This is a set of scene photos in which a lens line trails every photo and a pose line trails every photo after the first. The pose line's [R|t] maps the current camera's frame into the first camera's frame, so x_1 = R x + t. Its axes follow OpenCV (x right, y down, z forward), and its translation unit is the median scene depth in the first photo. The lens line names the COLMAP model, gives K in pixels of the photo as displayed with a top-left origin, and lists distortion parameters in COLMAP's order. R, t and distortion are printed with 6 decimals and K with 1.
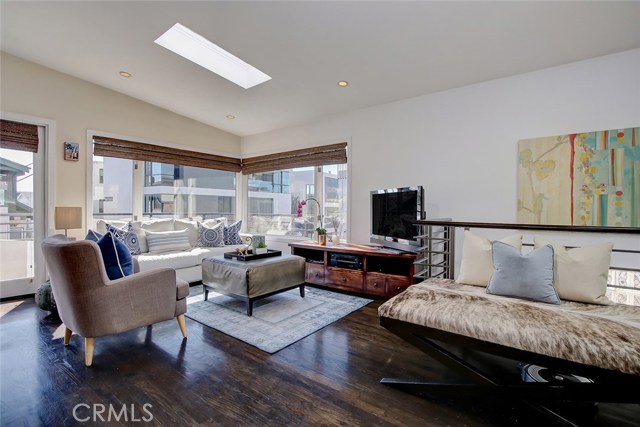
lens RADIAL K [[300.1, 0, 314.8], [0, 300.1, 209.3], [0, 0, 1]] dist [-0.002532, 0.001768]
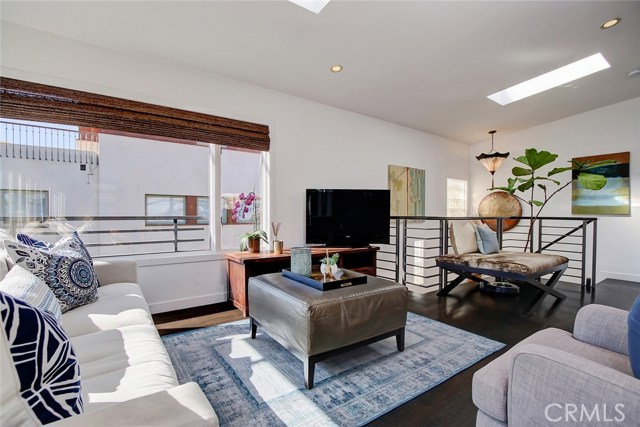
lens RADIAL K [[300.1, 0, 317.9], [0, 300.1, 213.6], [0, 0, 1]] dist [-0.002532, 0.001768]
pose [[0.278589, -0.003725, 0.960403, -1.009902], [0.003268, 0.999990, 0.002931, 0.018371], [-0.960405, 0.002322, 0.278598, 1.026151]]
